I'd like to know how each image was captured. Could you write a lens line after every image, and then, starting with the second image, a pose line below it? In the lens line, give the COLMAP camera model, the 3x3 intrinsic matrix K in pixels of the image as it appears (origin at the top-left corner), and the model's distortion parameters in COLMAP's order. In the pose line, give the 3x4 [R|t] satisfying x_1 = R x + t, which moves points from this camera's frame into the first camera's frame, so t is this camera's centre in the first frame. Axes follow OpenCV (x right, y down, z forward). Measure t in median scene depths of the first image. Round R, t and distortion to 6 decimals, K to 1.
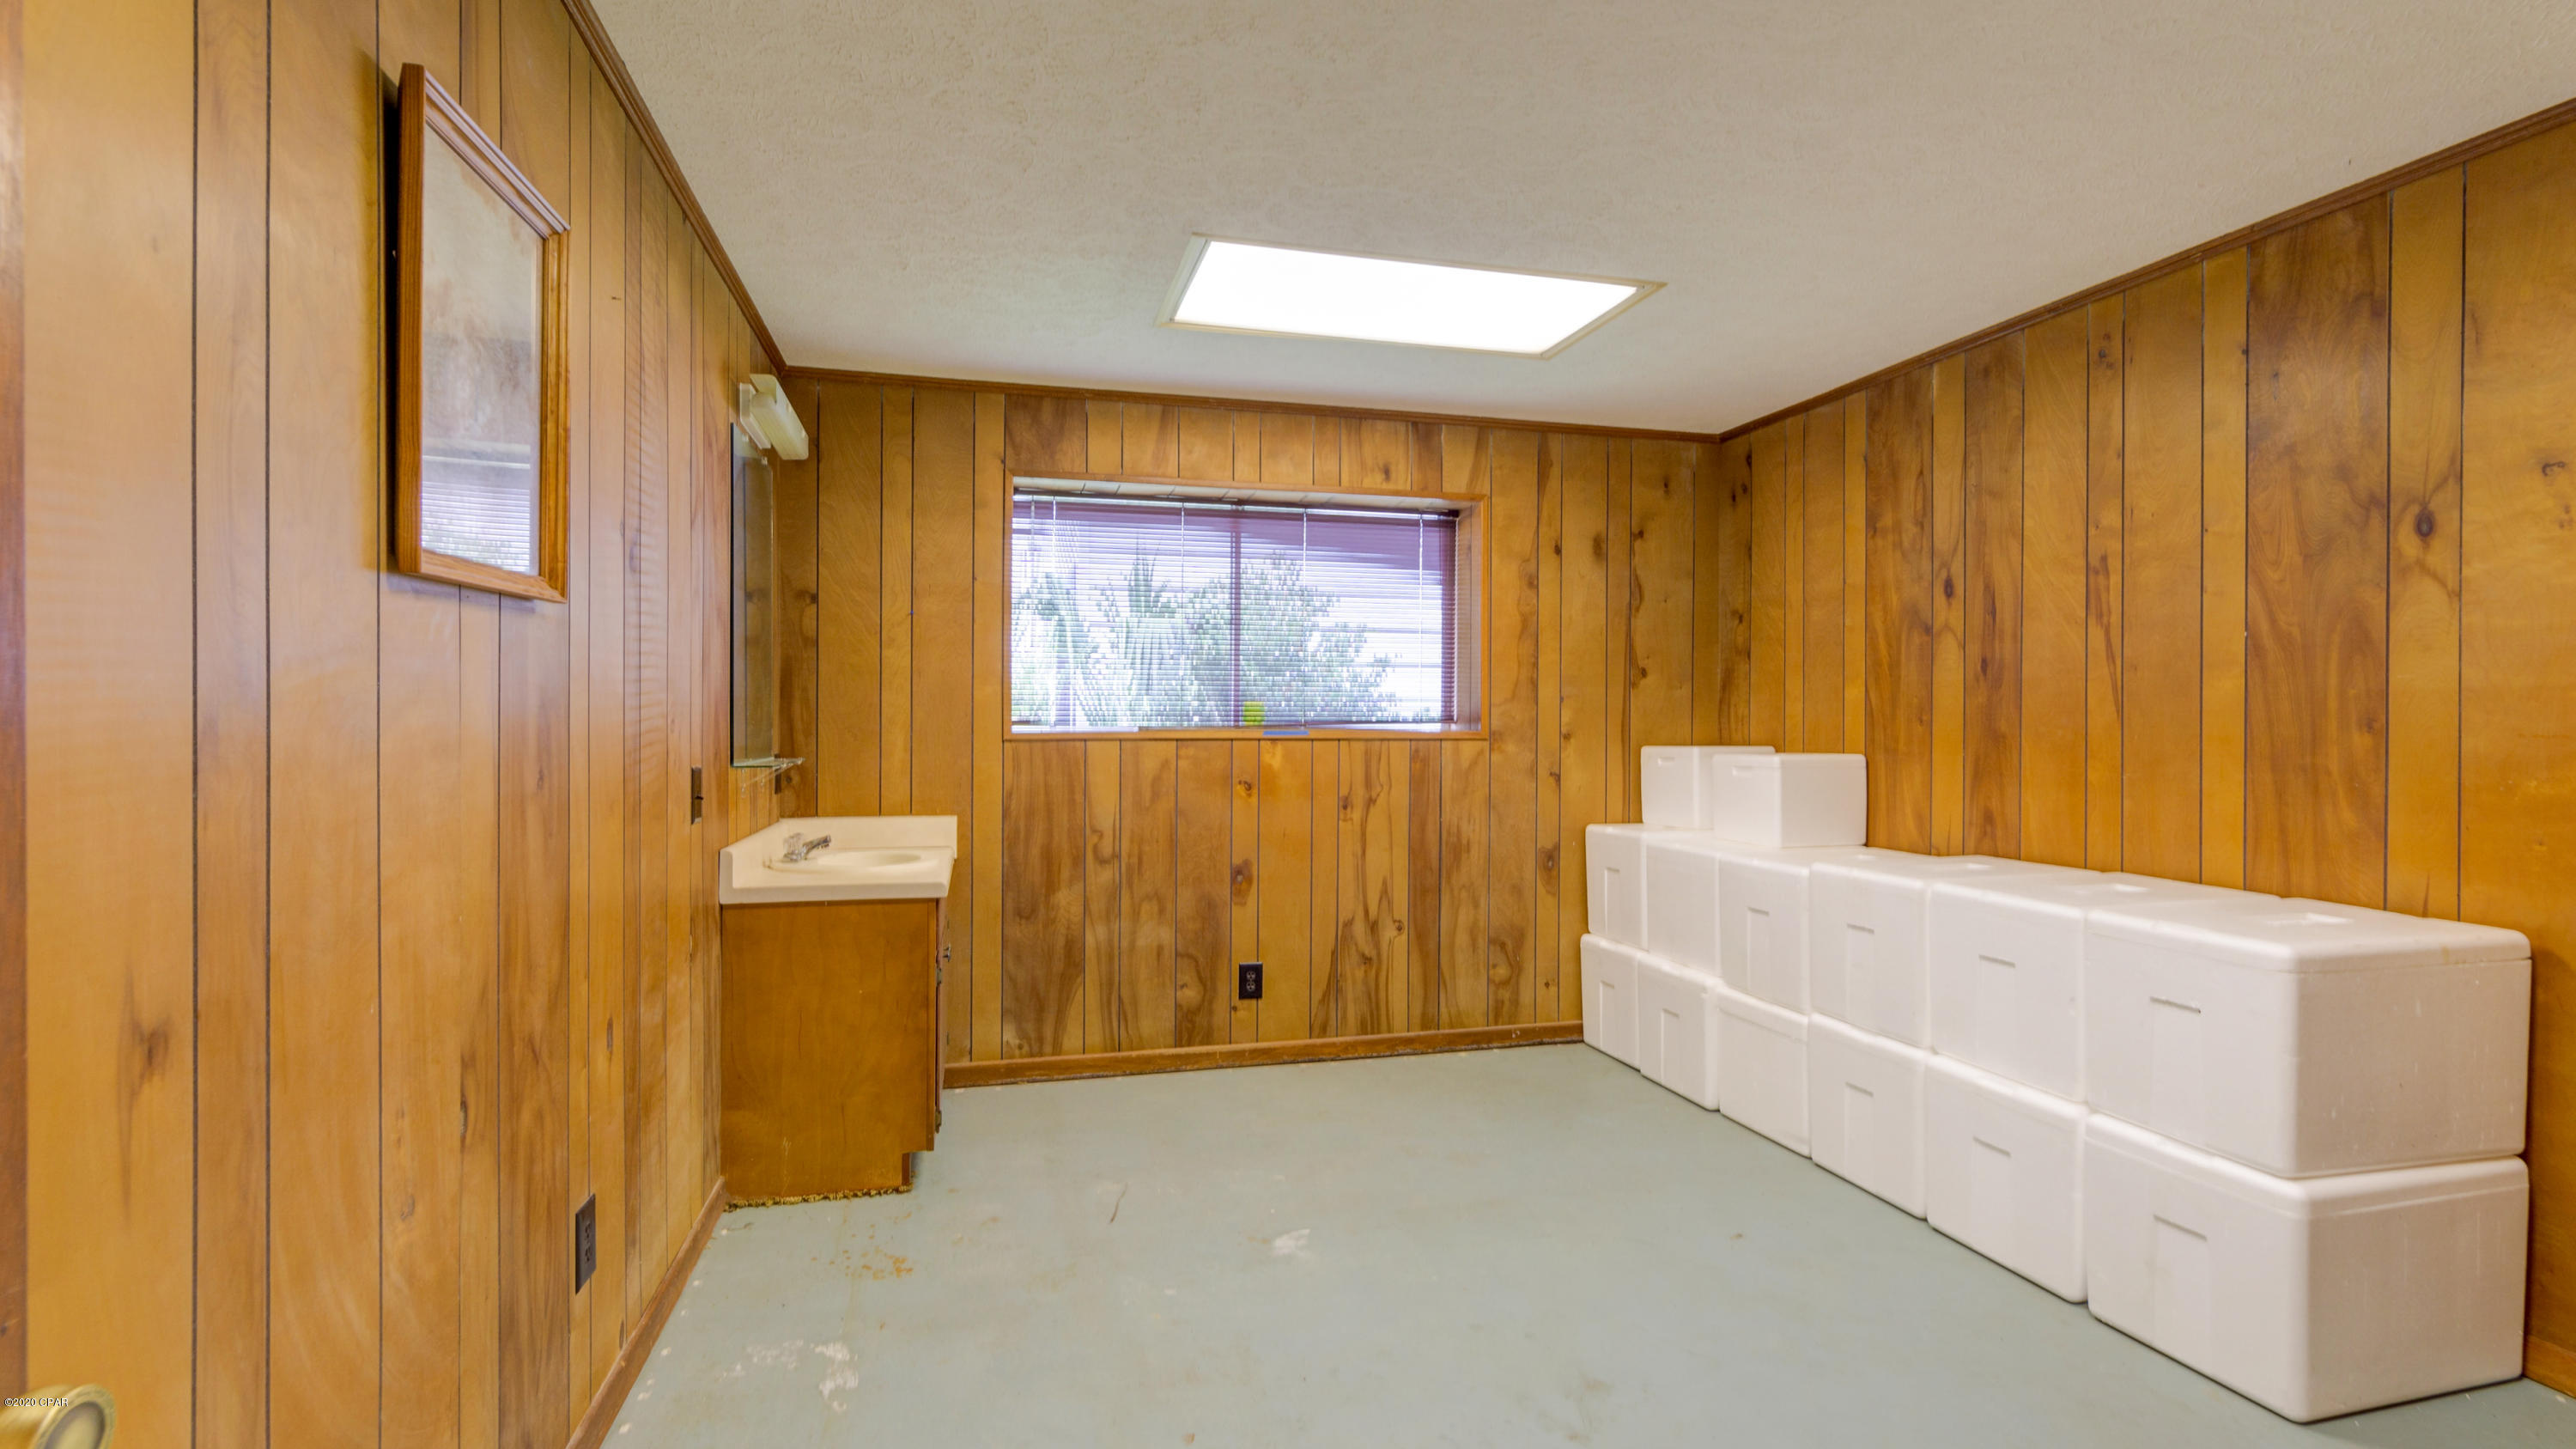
lens RADIAL K [[1148.3, 0, 1280.5], [0, 1148.3, 720.2], [0, 0, 1]] dist [-0.001404, -0.000817]
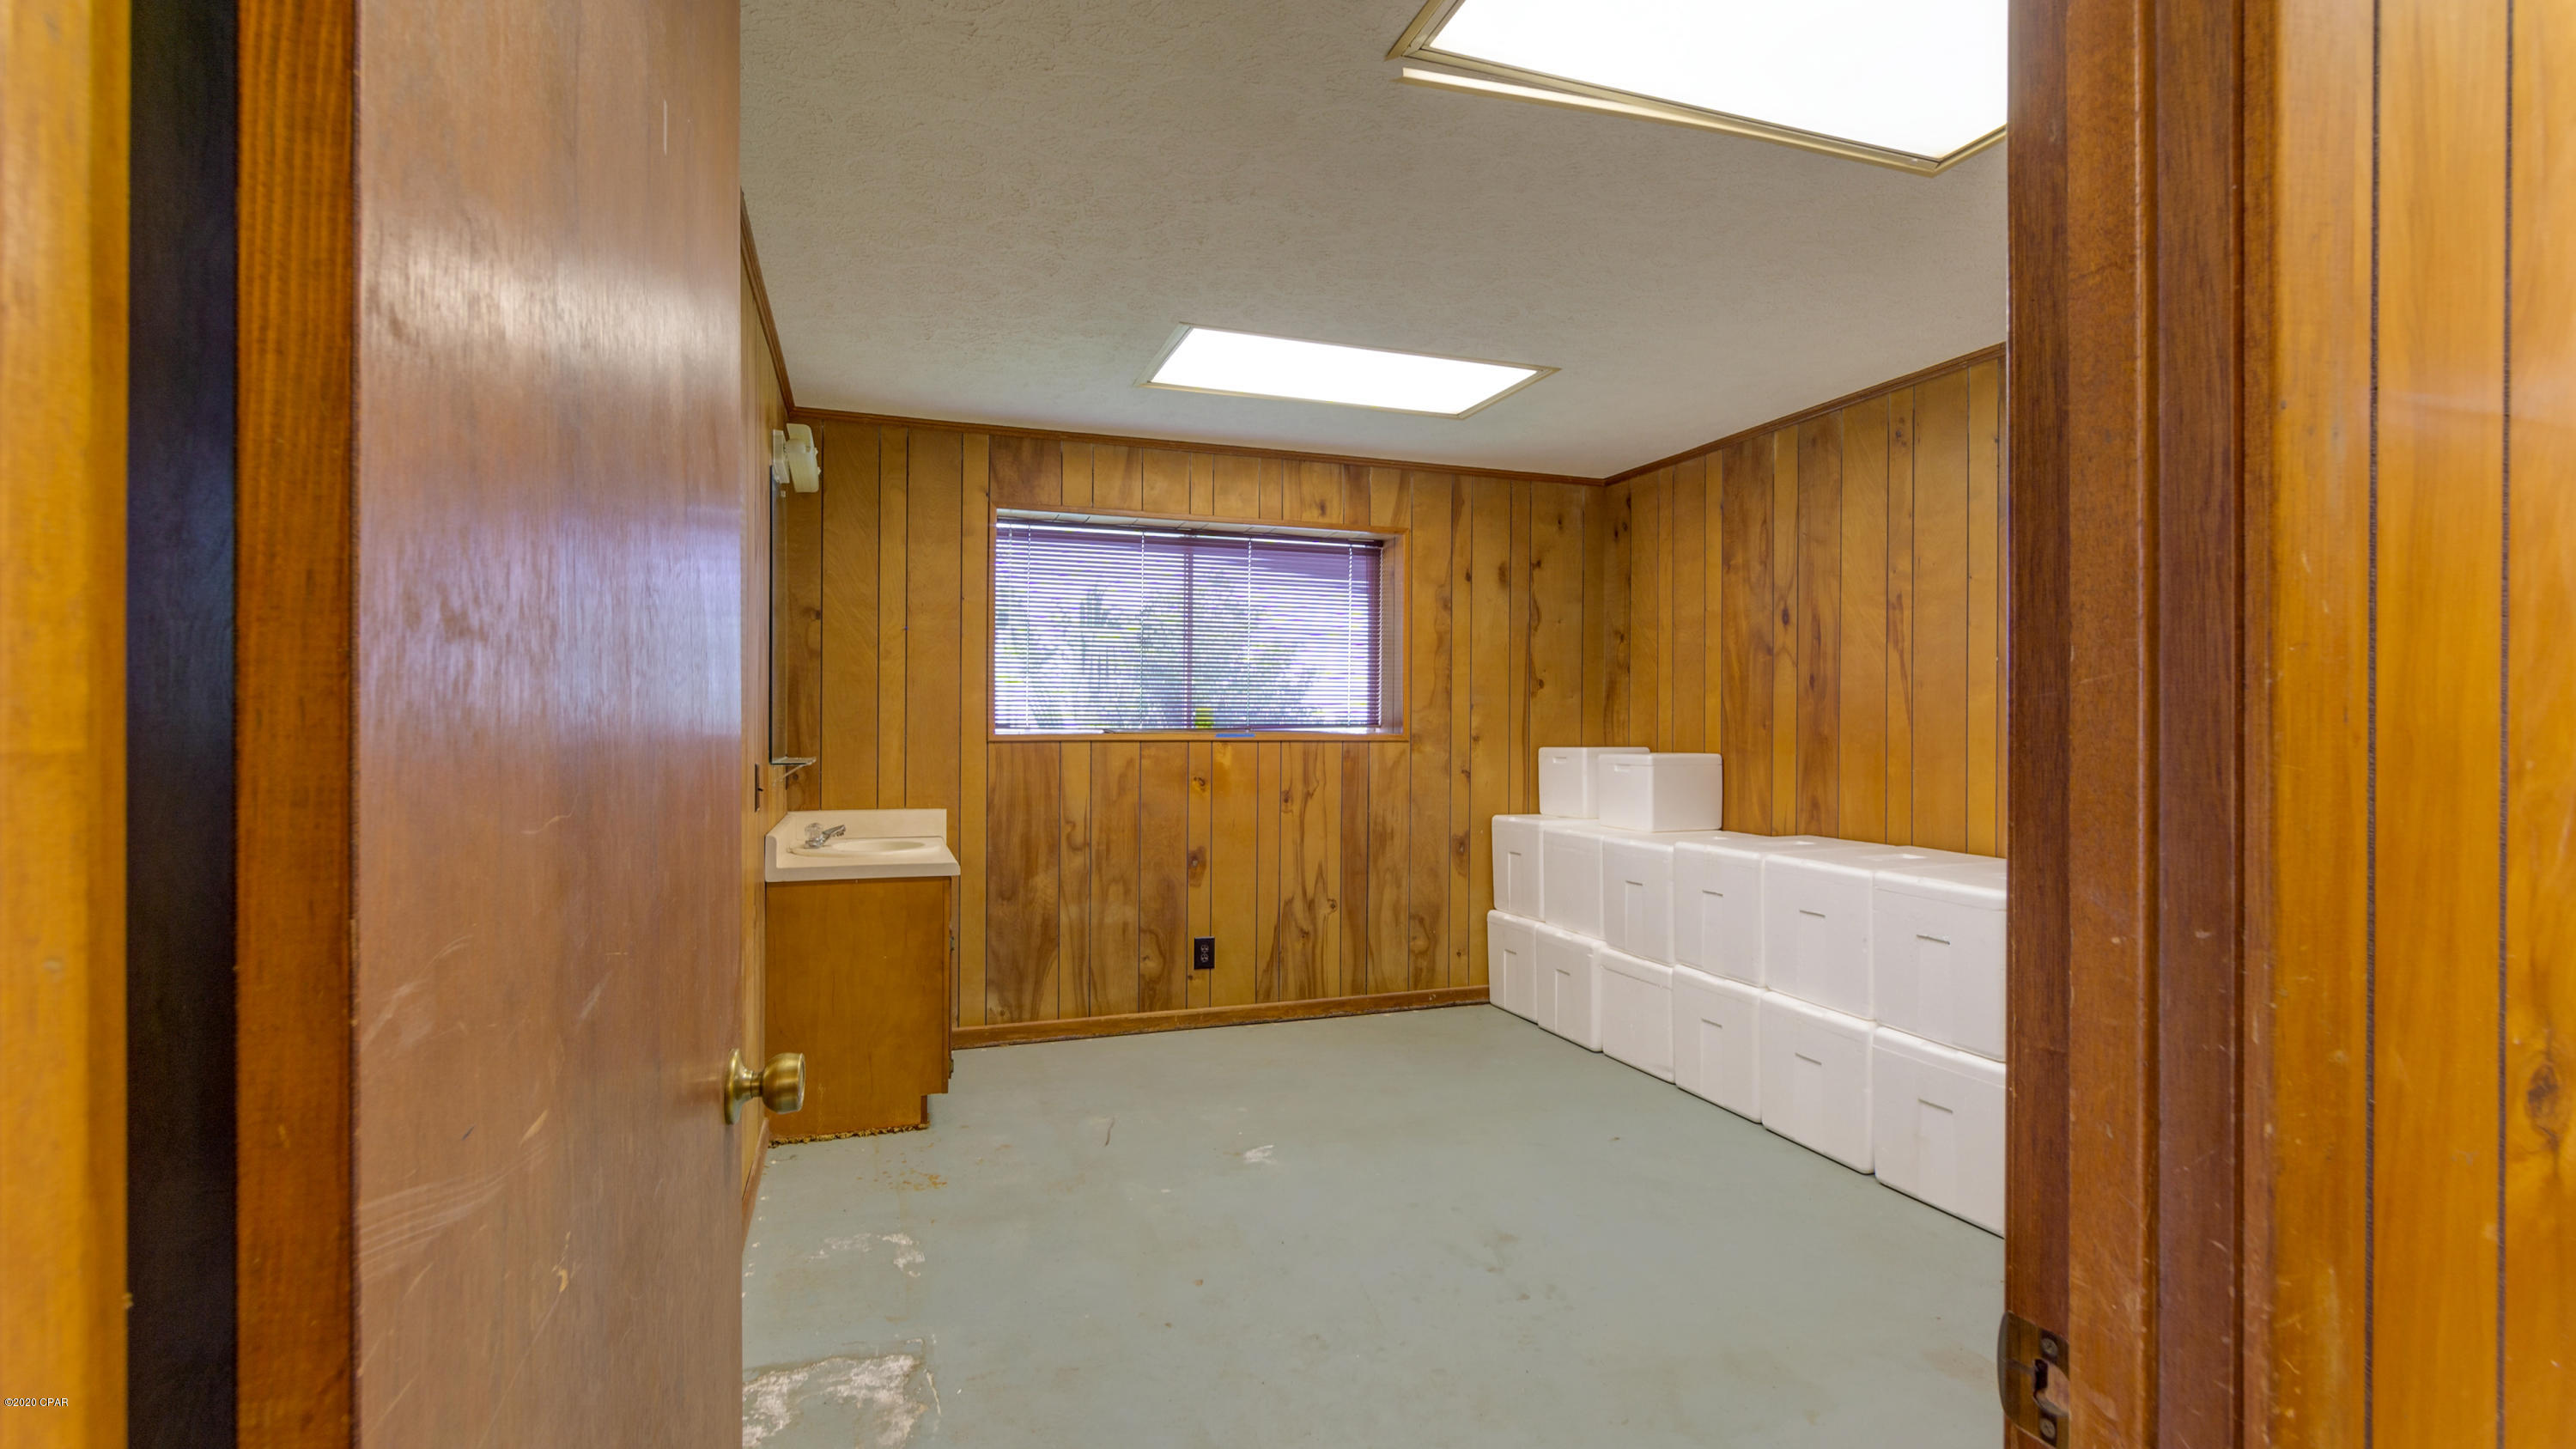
lens RADIAL K [[1148.3, 0, 1291.8], [0, 1148.3, 721.6], [0, 0, 1]] dist [-0.001404, -0.000817]
pose [[0.995453, 0.001803, 0.095234, -0.053822], [-0.001585, 0.999996, -0.002370, -0.000044], [-0.095238, 0.002208, 0.995452, -0.157782]]
